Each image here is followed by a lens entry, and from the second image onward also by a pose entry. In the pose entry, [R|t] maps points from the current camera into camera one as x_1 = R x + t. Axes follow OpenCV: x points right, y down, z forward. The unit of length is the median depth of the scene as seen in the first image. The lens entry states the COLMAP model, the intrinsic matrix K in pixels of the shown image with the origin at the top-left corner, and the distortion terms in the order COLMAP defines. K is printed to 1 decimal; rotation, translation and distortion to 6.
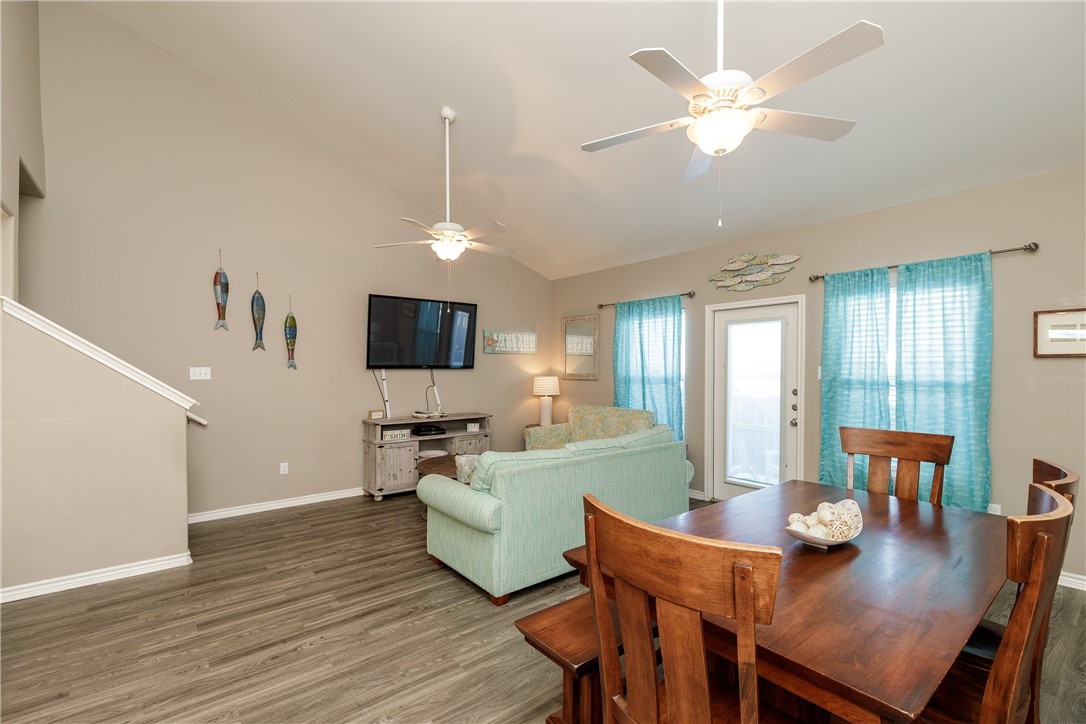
lens RADIAL K [[506.3, 0, 538.0], [0, 506.3, 384.5], [0, 0, 1]] dist [-0.001214, -0.000148]
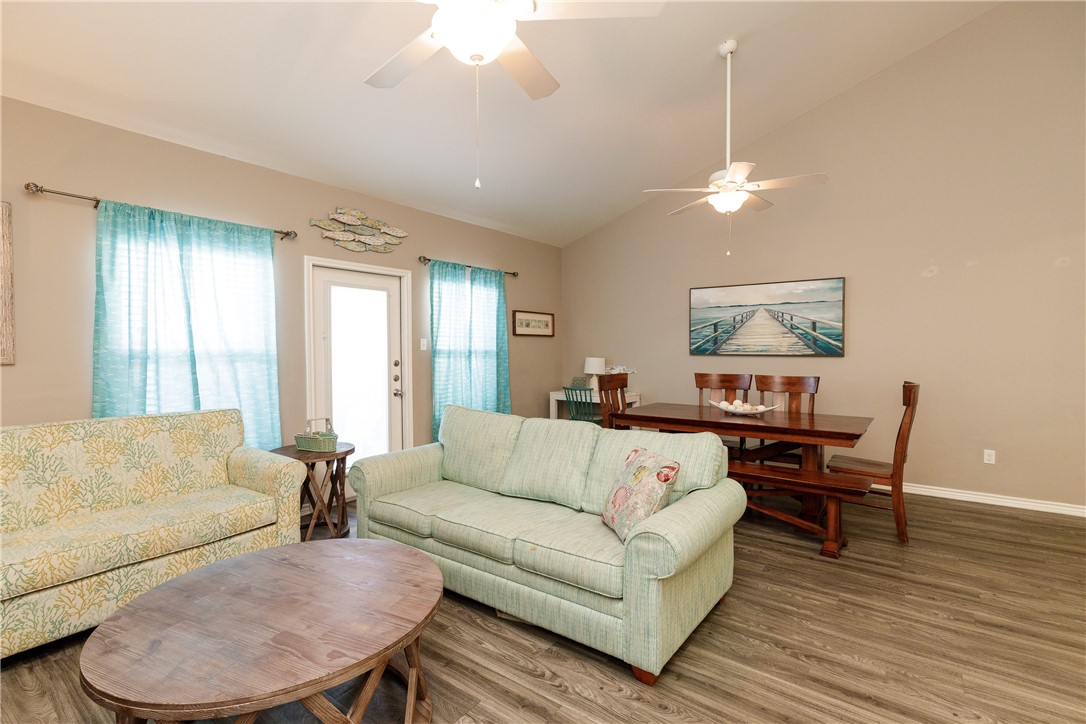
lens RADIAL K [[482.7, 0, 543.0], [0, 482.7, 362.0], [0, 0, 1]] dist [0.003100, 0.000820]
pose [[-0.233824, -0.027712, 0.971884, -0.653650], [0.032912, 0.998795, 0.036398, -0.017154], [-0.971722, 0.040497, -0.232630, 1.186503]]
